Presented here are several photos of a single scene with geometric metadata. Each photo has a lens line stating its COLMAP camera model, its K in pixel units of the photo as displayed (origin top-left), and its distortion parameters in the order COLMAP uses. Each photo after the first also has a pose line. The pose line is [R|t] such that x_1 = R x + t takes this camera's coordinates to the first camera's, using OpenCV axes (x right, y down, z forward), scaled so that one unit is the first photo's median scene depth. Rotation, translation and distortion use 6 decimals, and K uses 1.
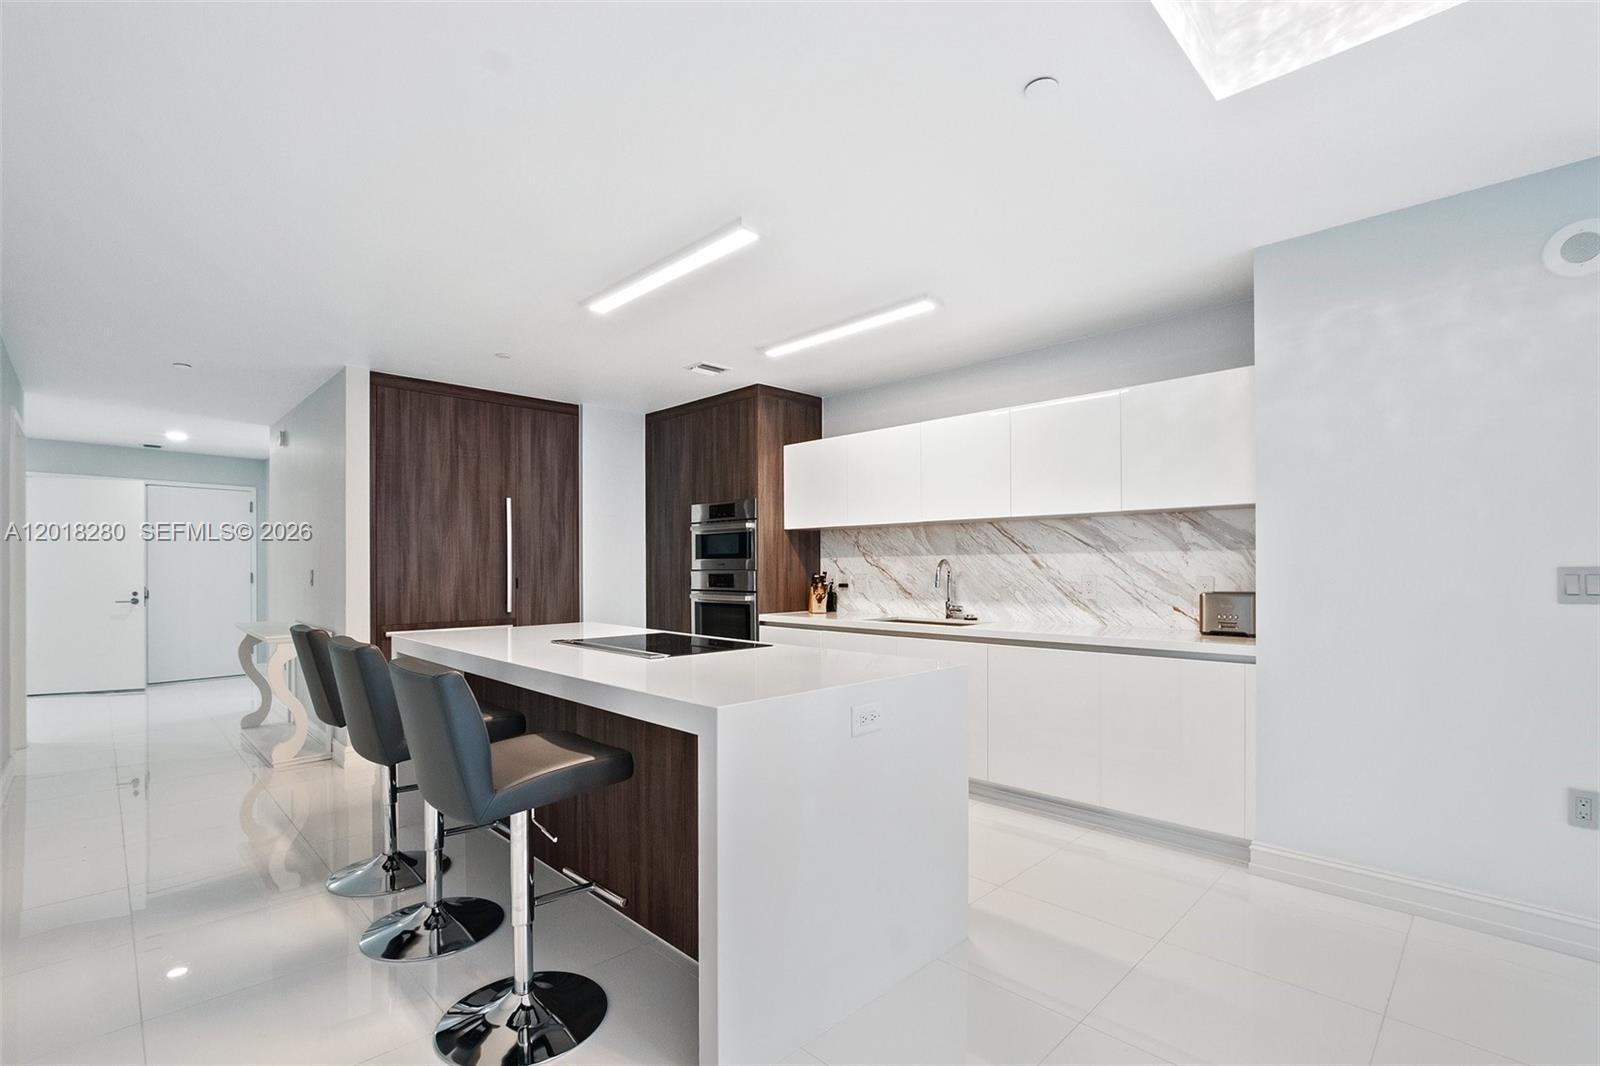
lens RADIAL K [[710.7, 0, 797.8], [0, 710.7, 564.2], [0, 0, 1]] dist [-0.001633, -0.000044]
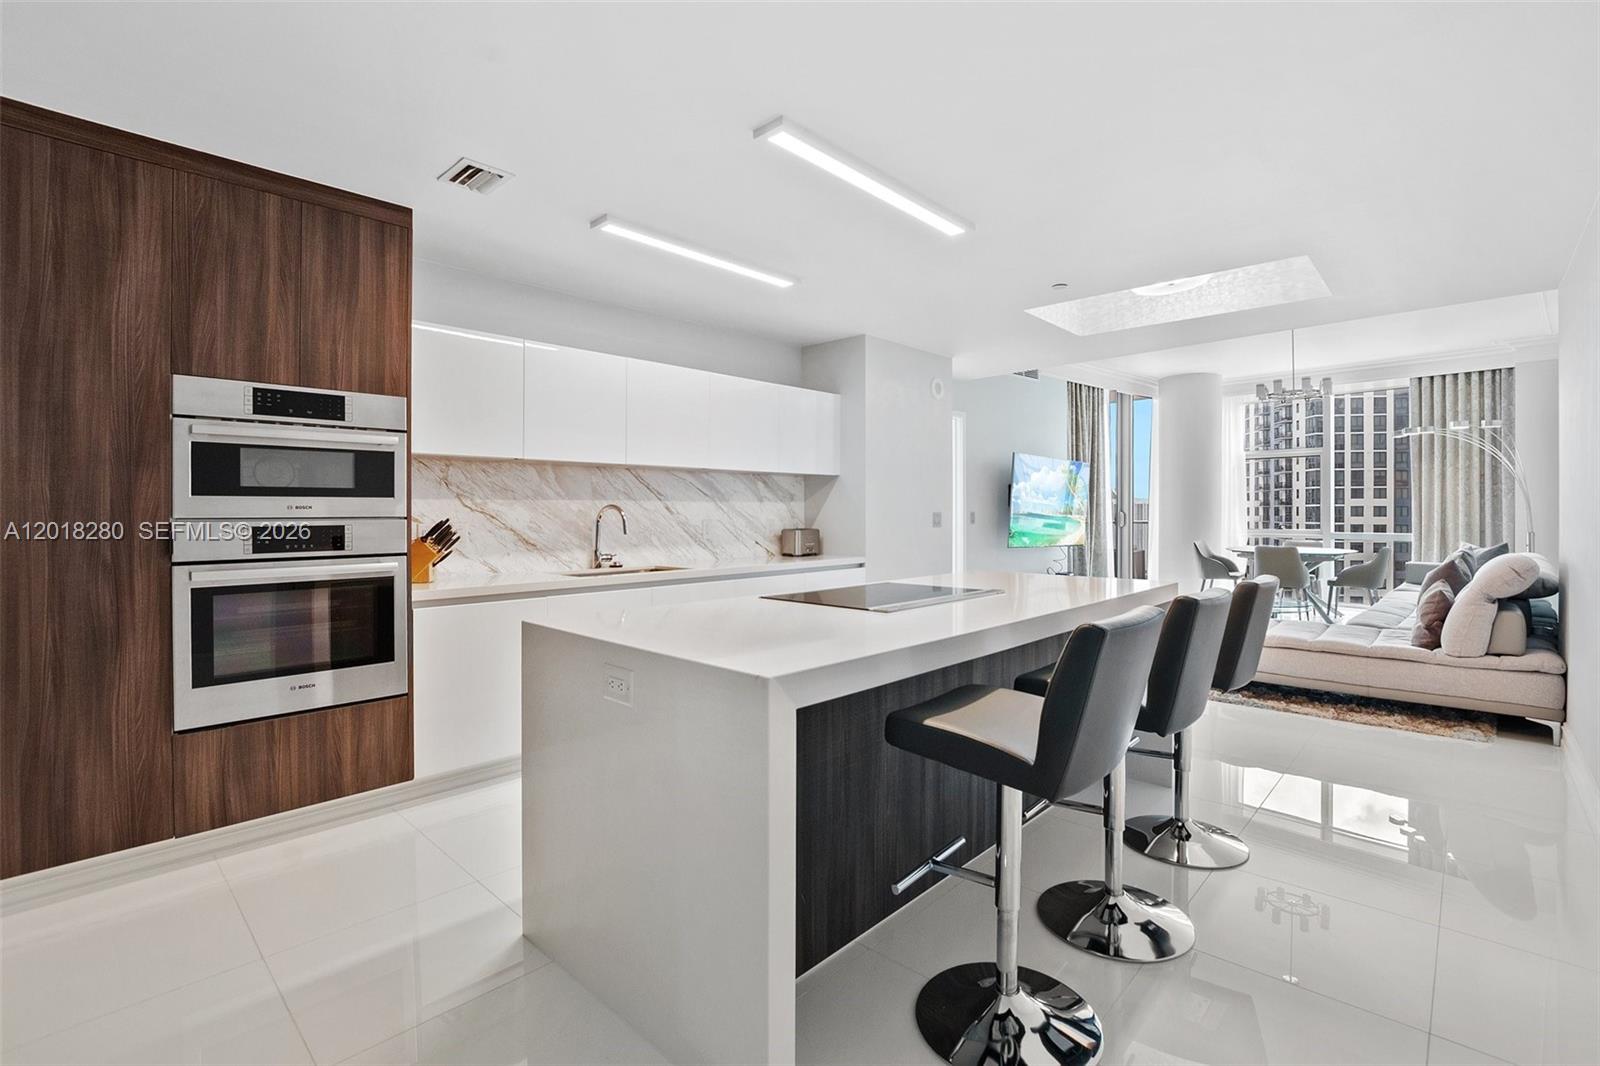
lens RADIAL K [[716.2, 0, 798.8], [0, 716.2, 512.8], [0, 0, 1]] dist [-0.025604, -0.000050]
pose [[-0.000678, 0.004297, 0.999991, -0.695228], [0.000813, 0.999990, -0.004296, 0.007718], [-0.999999, 0.000810, -0.000681, 0.710250]]
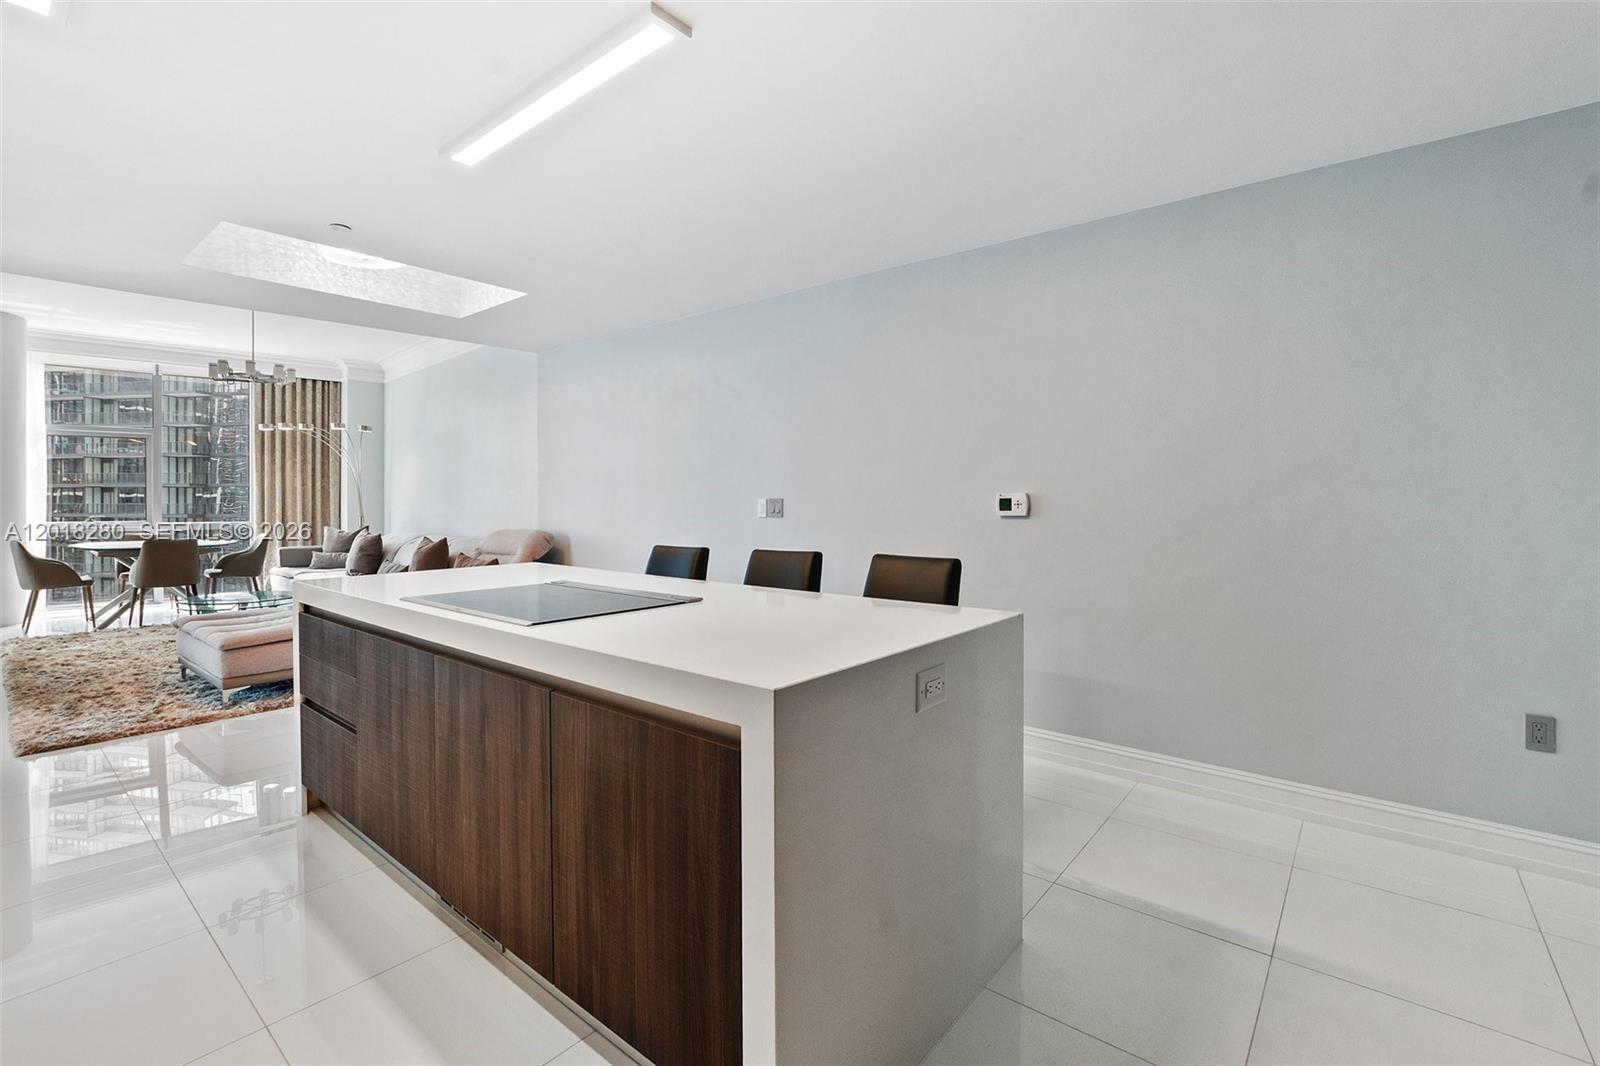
lens RADIAL K [[723.1, 0, 778.5], [0, 723.1, 502.0], [0, 0, 1]] dist [-0.003606, -0.000508]
pose [[-0.997955, 0.008486, -0.063347, -0.242839], [0.008273, 0.999959, 0.003627, 0.008155], [0.063375, 0.003095, -0.997985, 1.128306]]
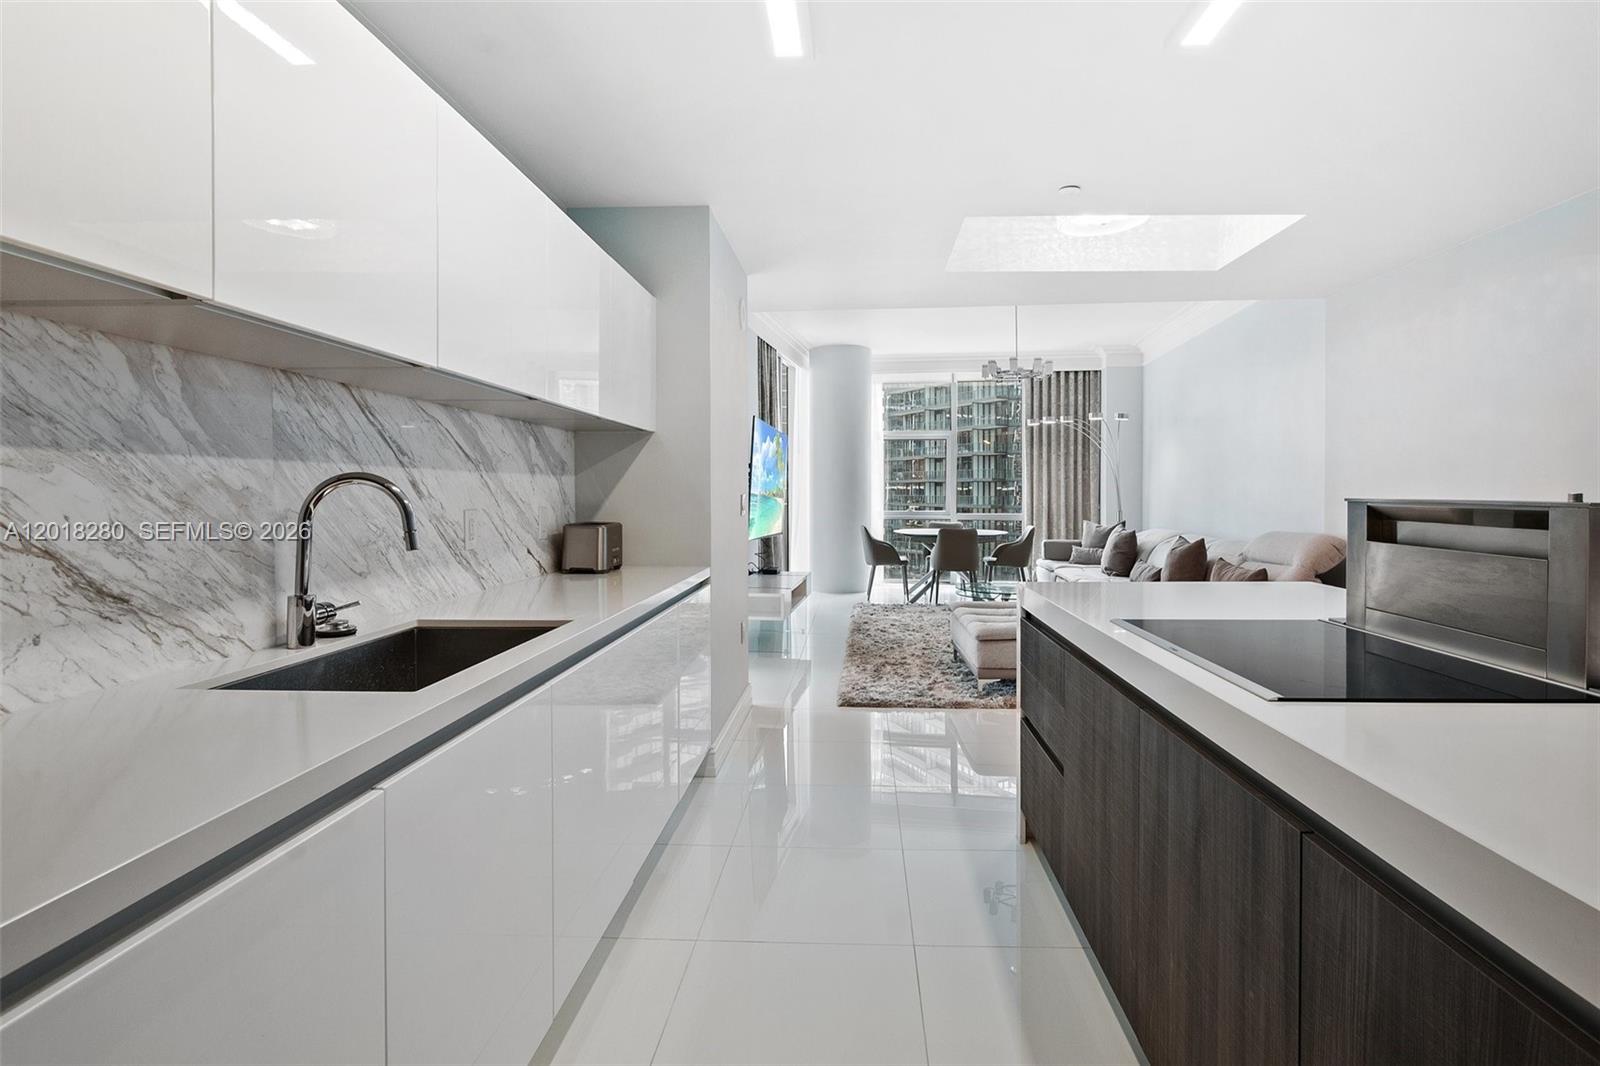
lens RADIAL K [[797.1, 0, 826.8], [0, 797.1, 494.1], [0, 0, 1]] dist [-0.003392, -0.000415]
pose [[-0.676477, 0.007079, 0.736430, -0.230309], [0.006149, 0.999973, -0.003964, 0.006497], [-0.736438, 0.001847, -0.676502, 1.034456]]
